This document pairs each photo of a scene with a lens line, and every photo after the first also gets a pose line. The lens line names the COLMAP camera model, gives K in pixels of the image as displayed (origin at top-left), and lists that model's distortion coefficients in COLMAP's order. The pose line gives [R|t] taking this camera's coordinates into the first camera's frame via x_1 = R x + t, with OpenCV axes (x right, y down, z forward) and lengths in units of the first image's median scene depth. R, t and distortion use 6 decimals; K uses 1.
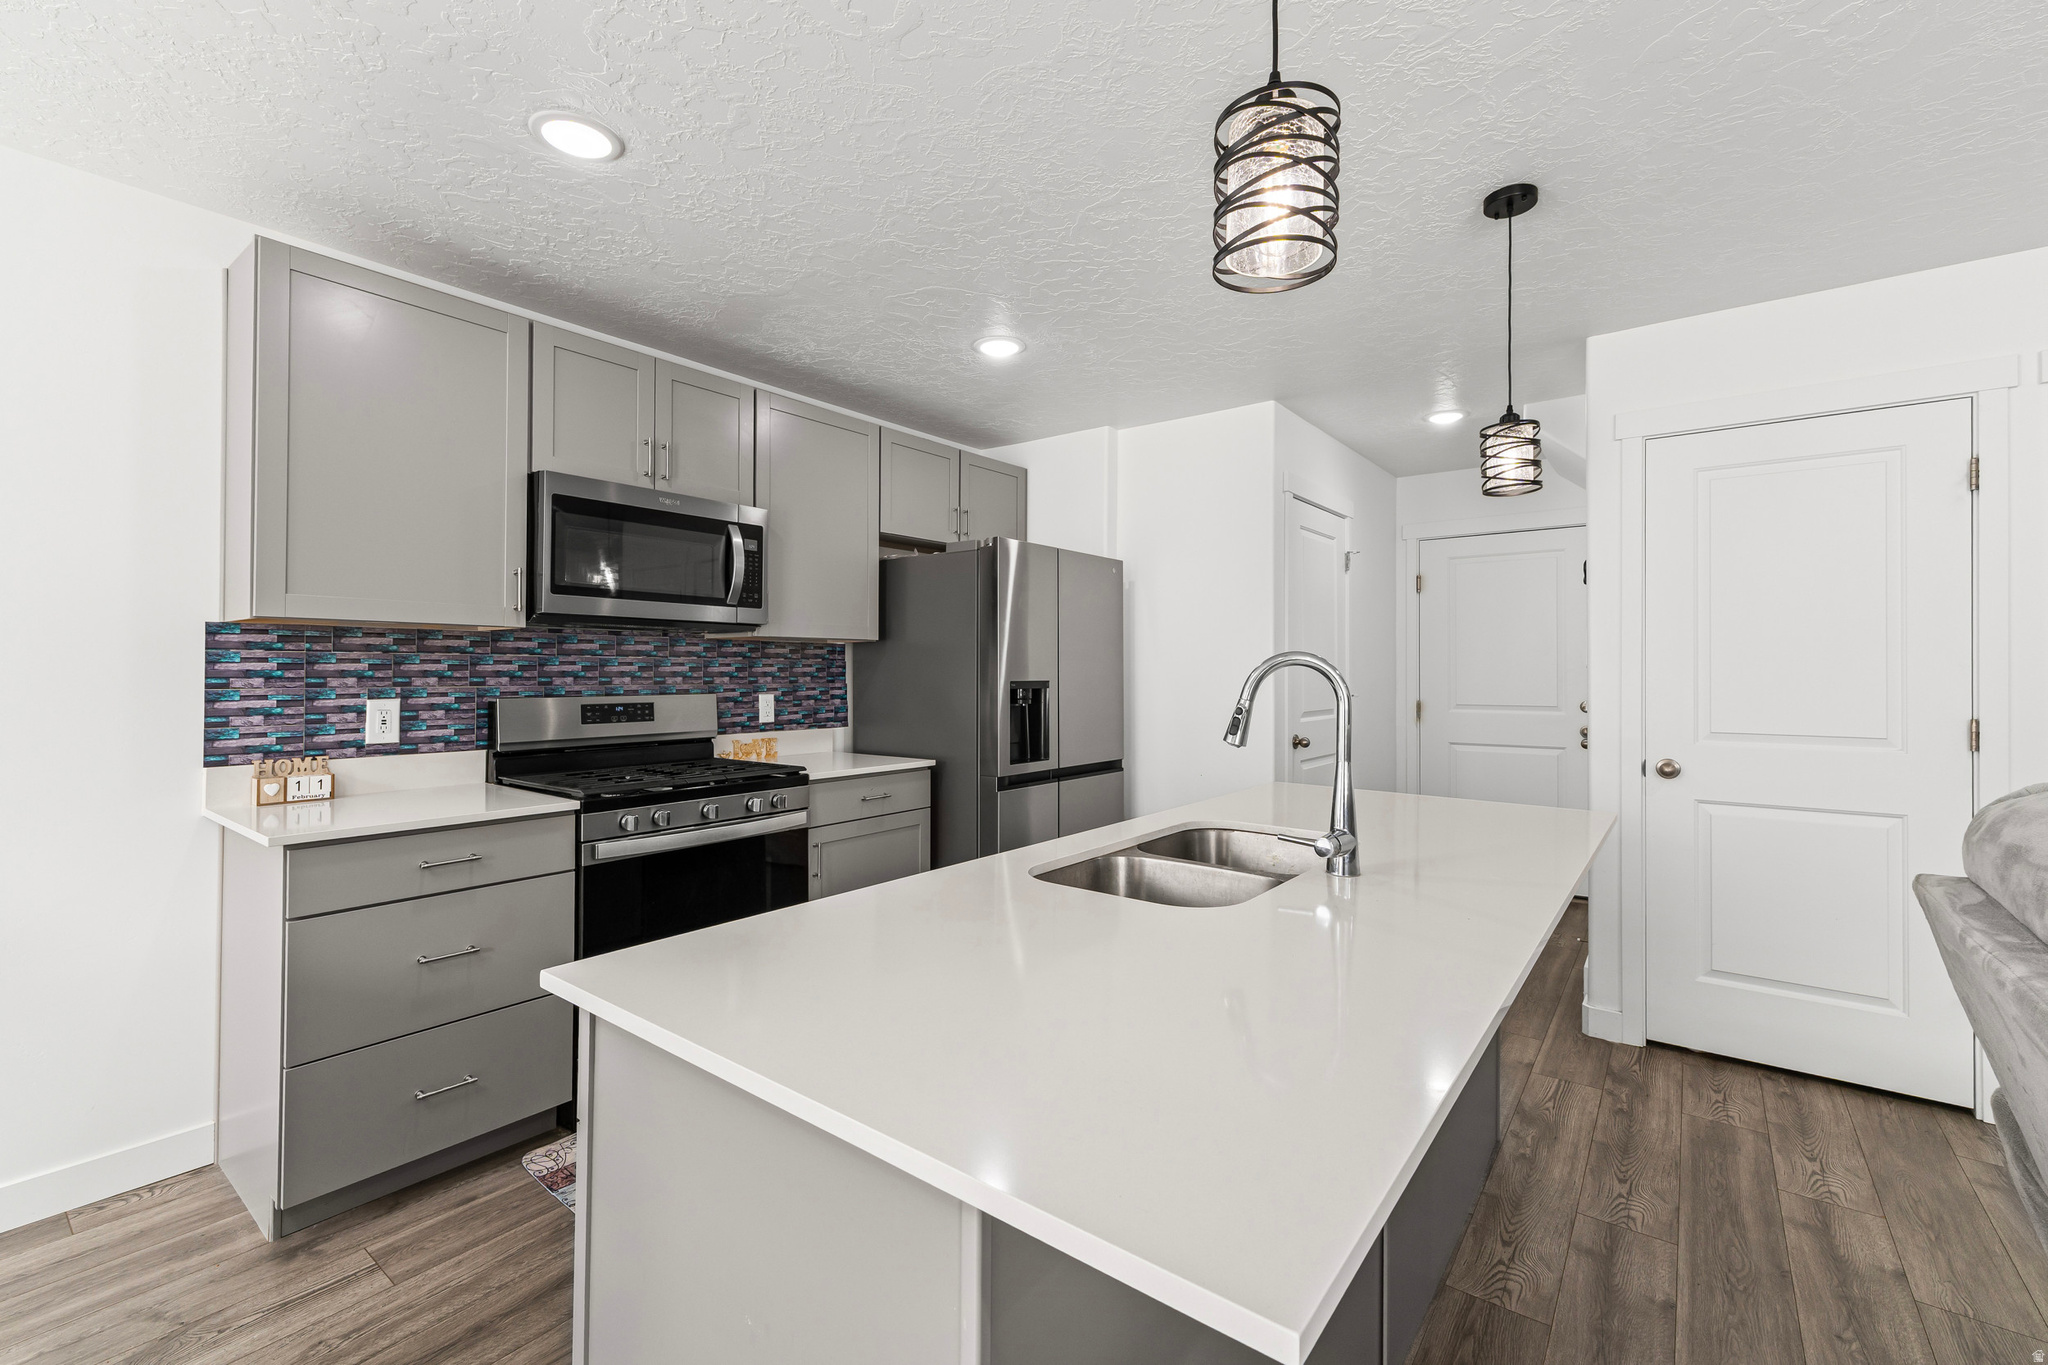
lens RADIAL K [[863.0, 0, 1022.7], [0, 863.0, 664.4], [0, 0, 1]] dist [0.005051, -0.000008]
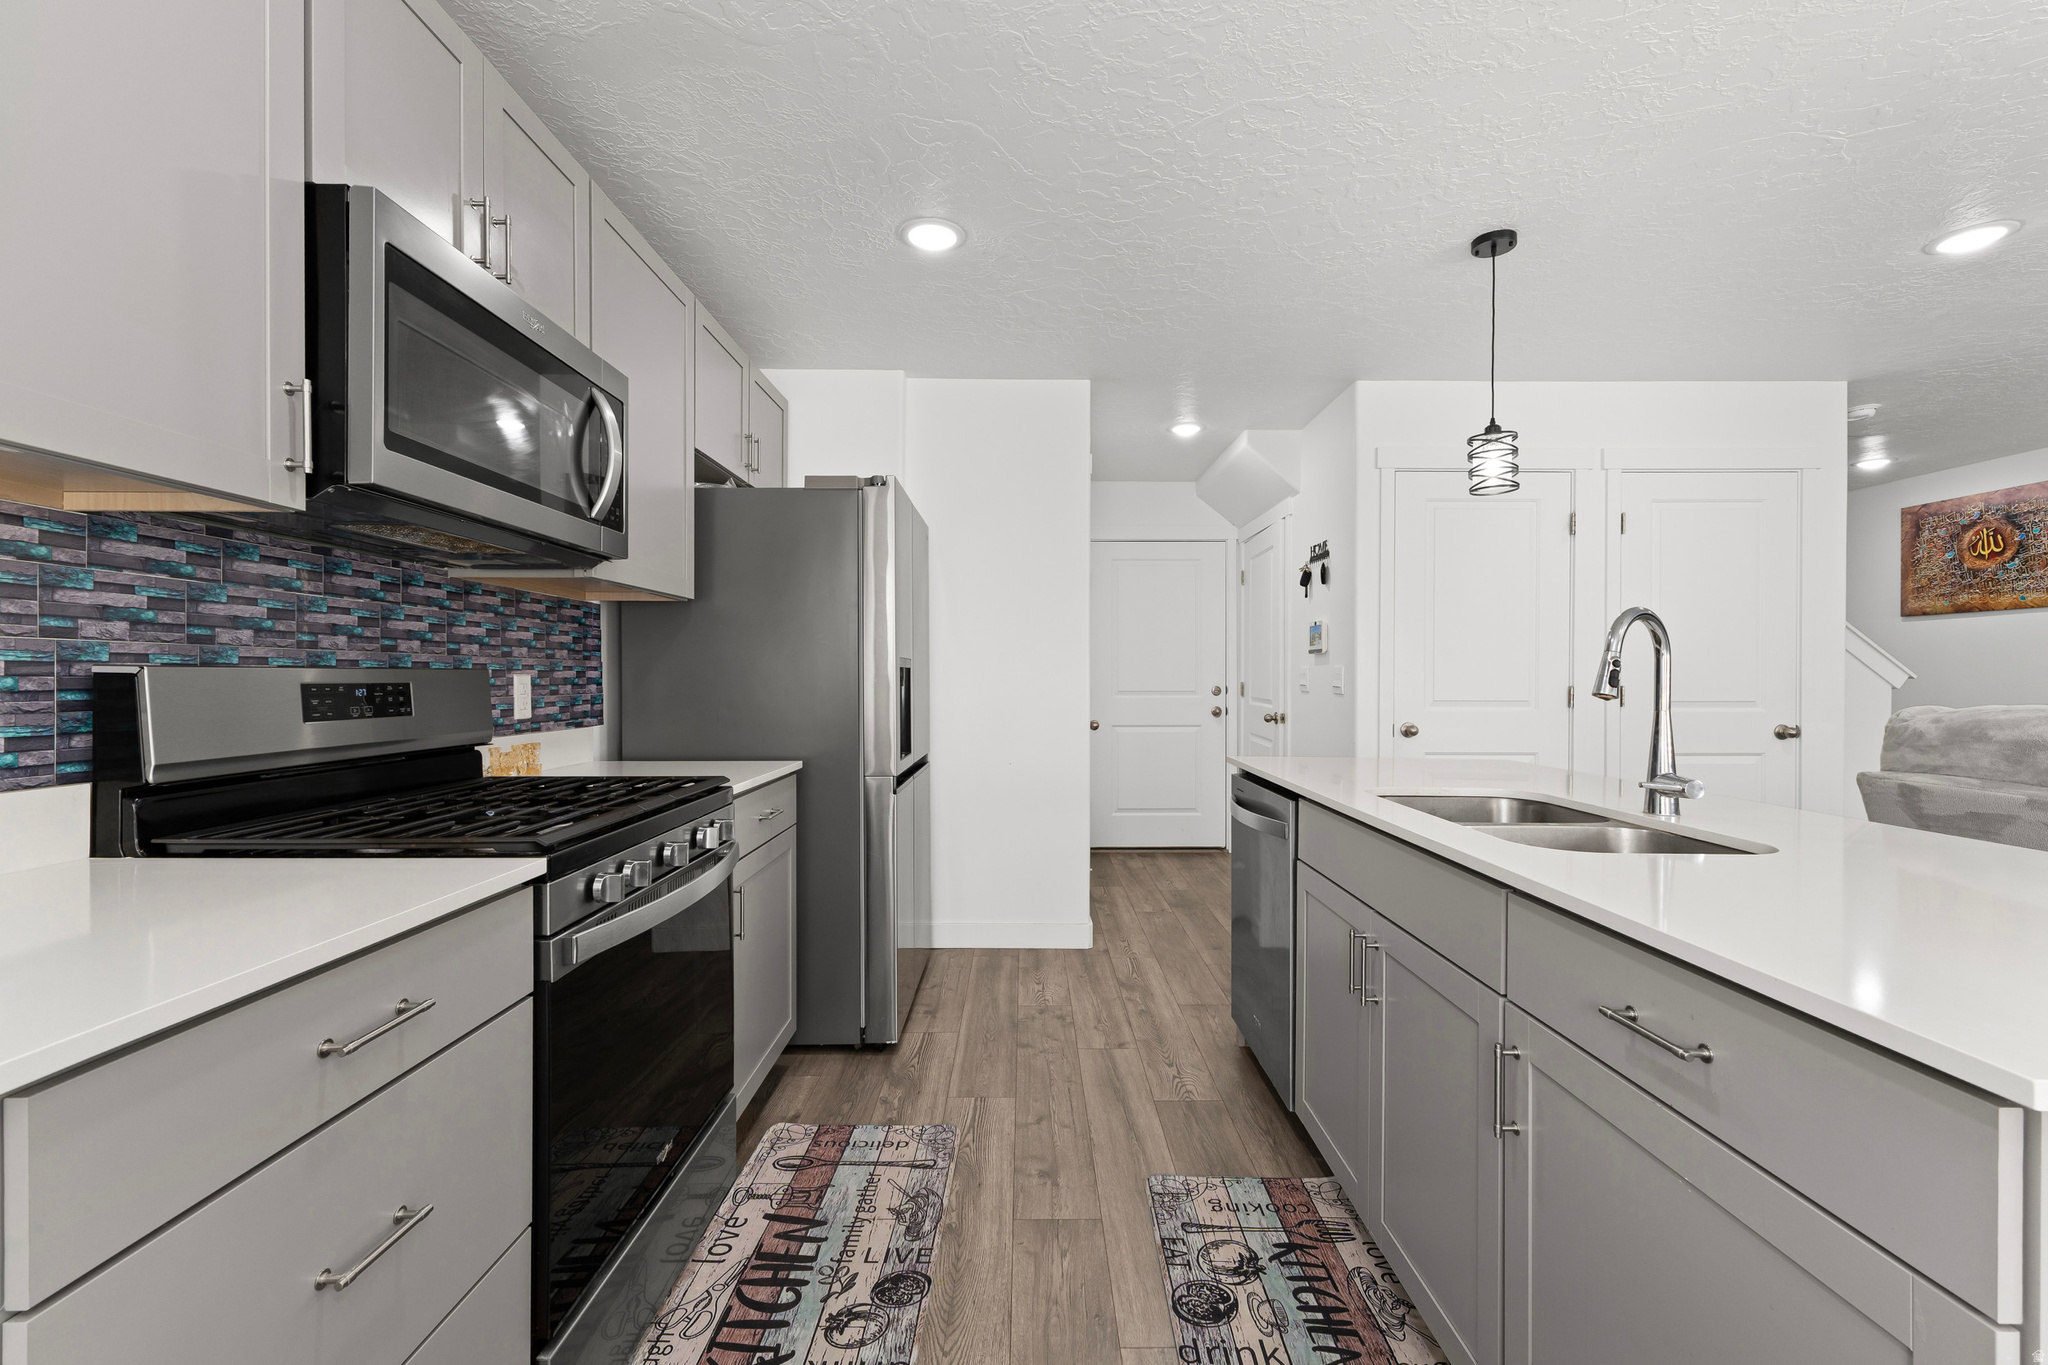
lens RADIAL K [[863.0, 0, 1031.2], [0, 863.0, 680.0], [0, 0, 1]] dist [0.005051, -0.000008]
pose [[0.788219, -0.001042, 0.615394, -0.533622], [-0.007276, 0.999913, 0.011013, 0.039459], [-0.615351, -0.013158, 0.788143, 0.370769]]
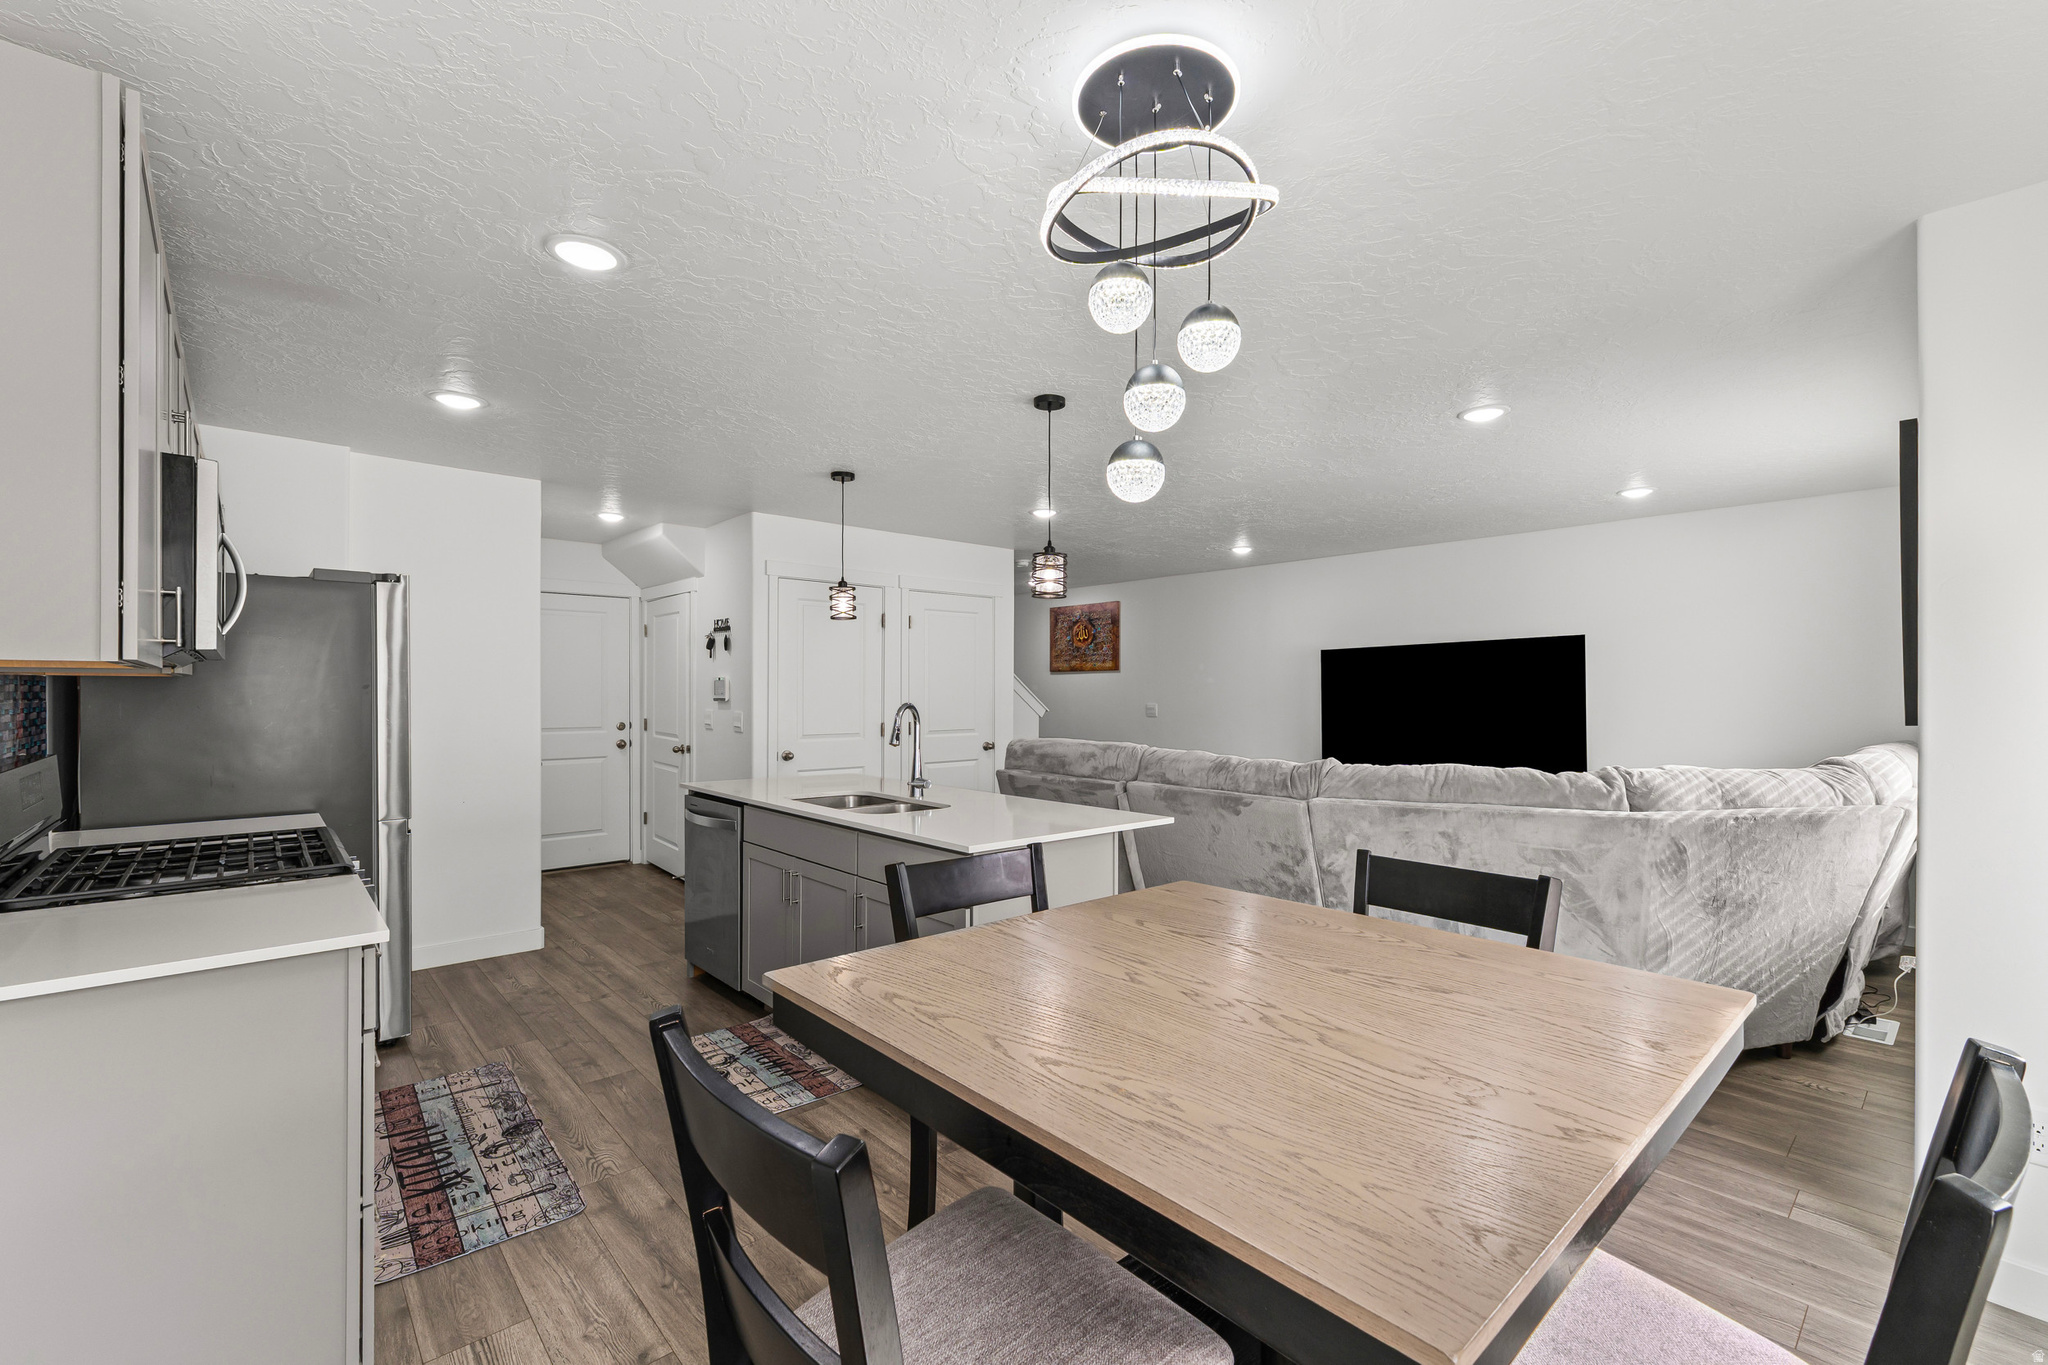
lens RADIAL K [[863.0, 0, 1033.6], [0, 863.0, 693.4], [0, 0, 1]] dist [0.005051, -0.000008]
pose [[0.179127, -0.001084, 0.983825, -1.105421], [-0.010608, 0.999939, 0.003033, -0.029619], [-0.983769, -0.010980, 0.179104, 0.155240]]
